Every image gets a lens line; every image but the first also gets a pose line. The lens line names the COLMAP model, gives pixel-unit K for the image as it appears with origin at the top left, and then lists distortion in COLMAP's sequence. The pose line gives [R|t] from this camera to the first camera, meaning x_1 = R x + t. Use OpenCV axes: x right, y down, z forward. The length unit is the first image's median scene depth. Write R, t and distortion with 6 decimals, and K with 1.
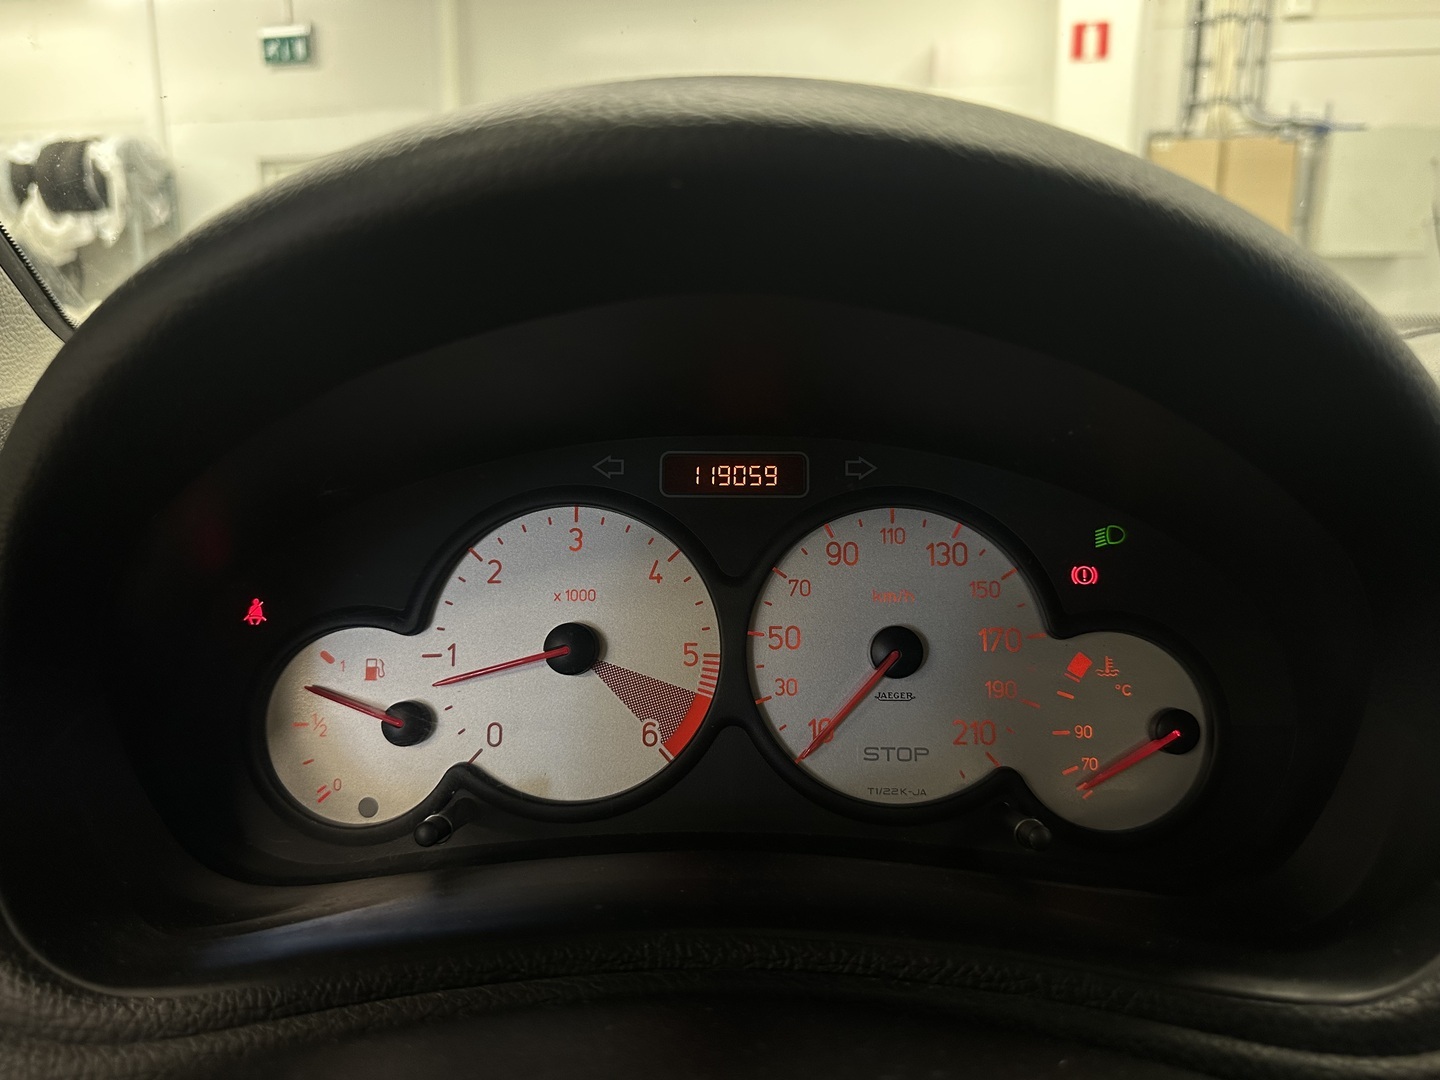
lens RADIAL K [[1027.8, 0, 720.0], [0, 1027.8, 540.0], [0, 0, 1]] dist [0.036534, -0.067533]
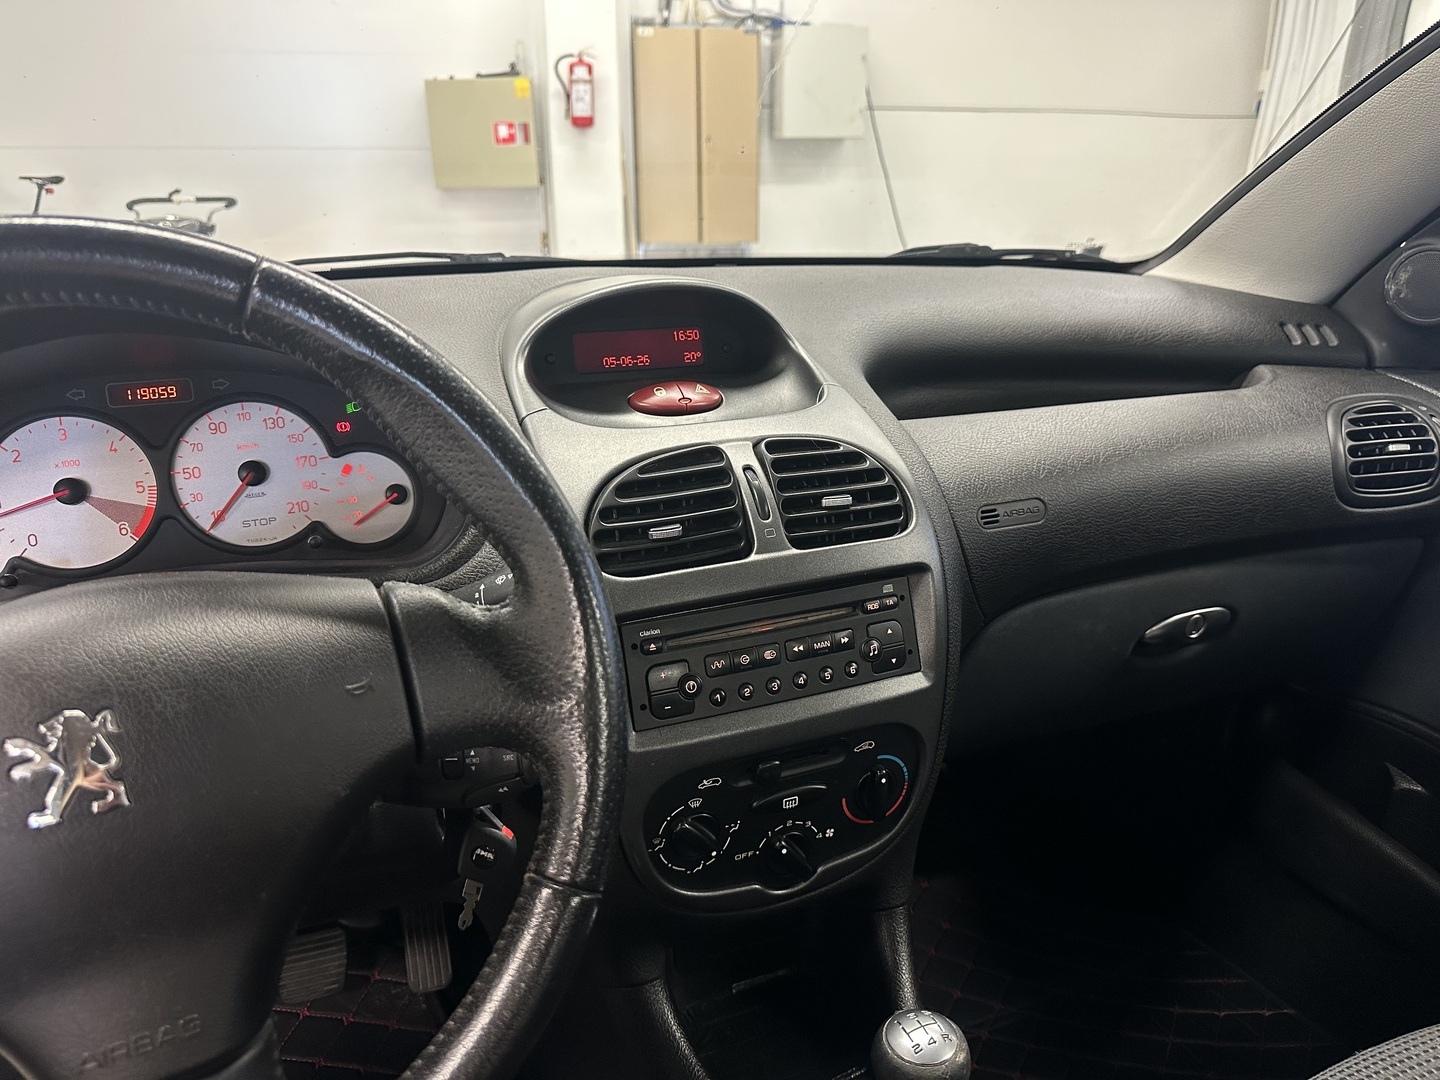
lens RADIAL K [[1027.8, 0, 720.0], [0, 1027.8, 540.0], [0, 0, 1]] dist [0.036534, -0.067533]
pose [[0.915540, -0.140201, 0.377001, 0.226284], [0.094057, 0.985923, 0.138235, 0.042273], [-0.391075, -0.091100, 0.915839, -1.239233]]
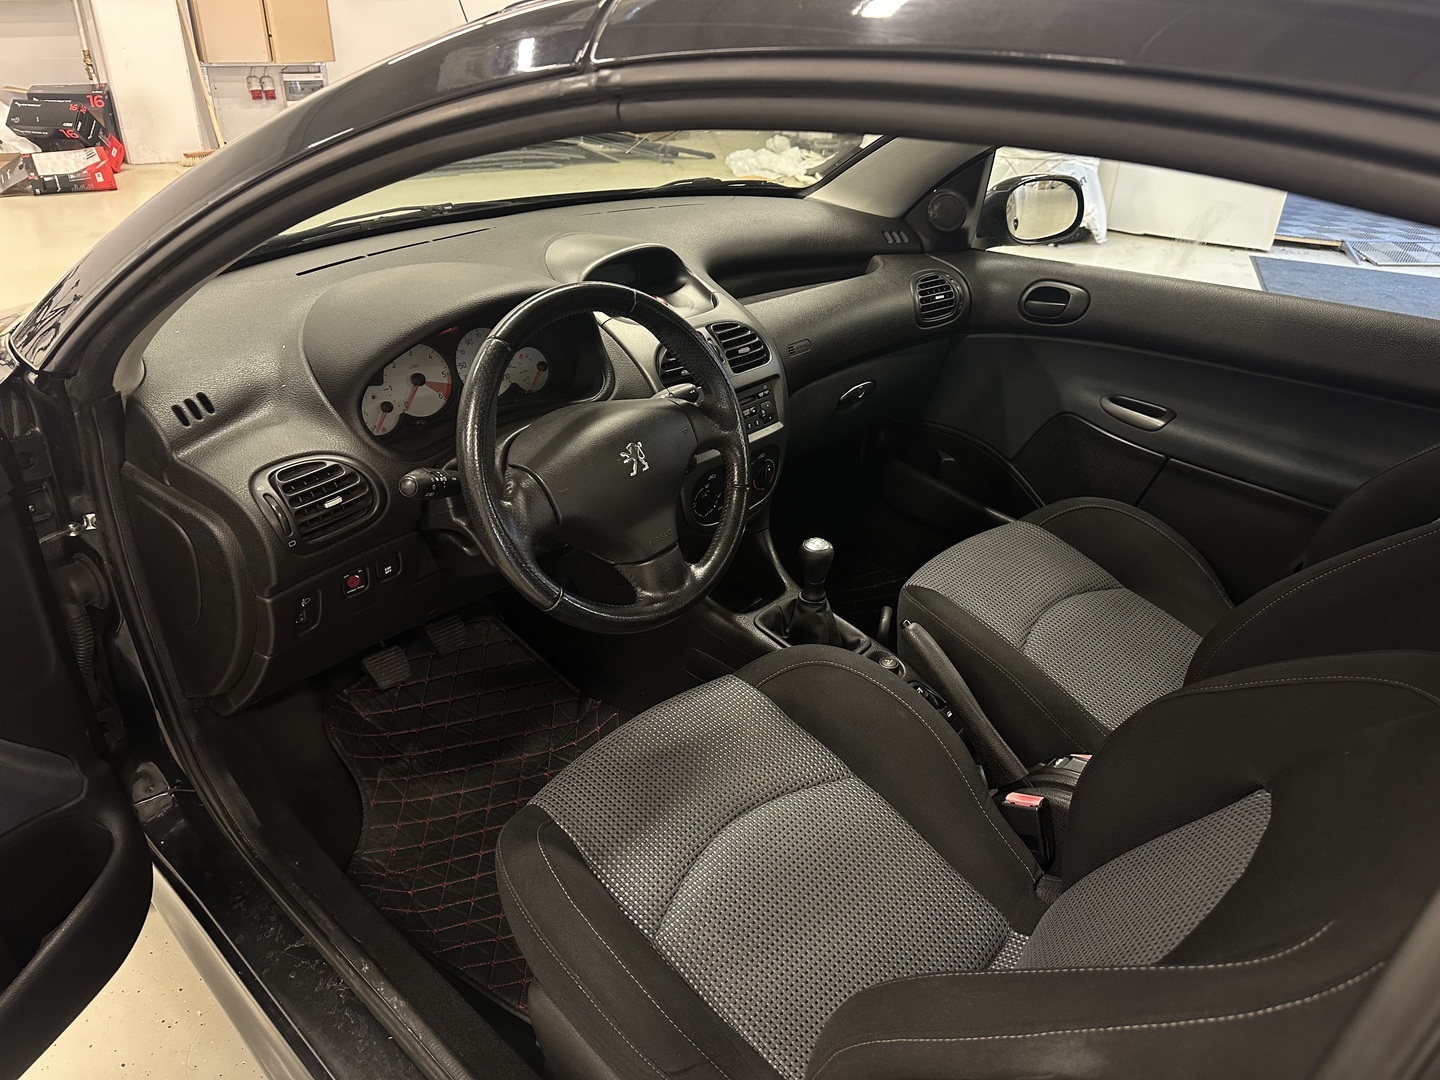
lens RADIAL K [[1027.8, 0, 720.0], [0, 1027.8, 540.0], [0, 0, 1]] dist [0.036534, -0.067533]
pose [[0.671812, -0.339732, 0.658218, -2.186811], [0.121076, 0.927031, 0.354900, -0.594341], [-0.730760, -0.158732, 0.663923, -2.592515]]
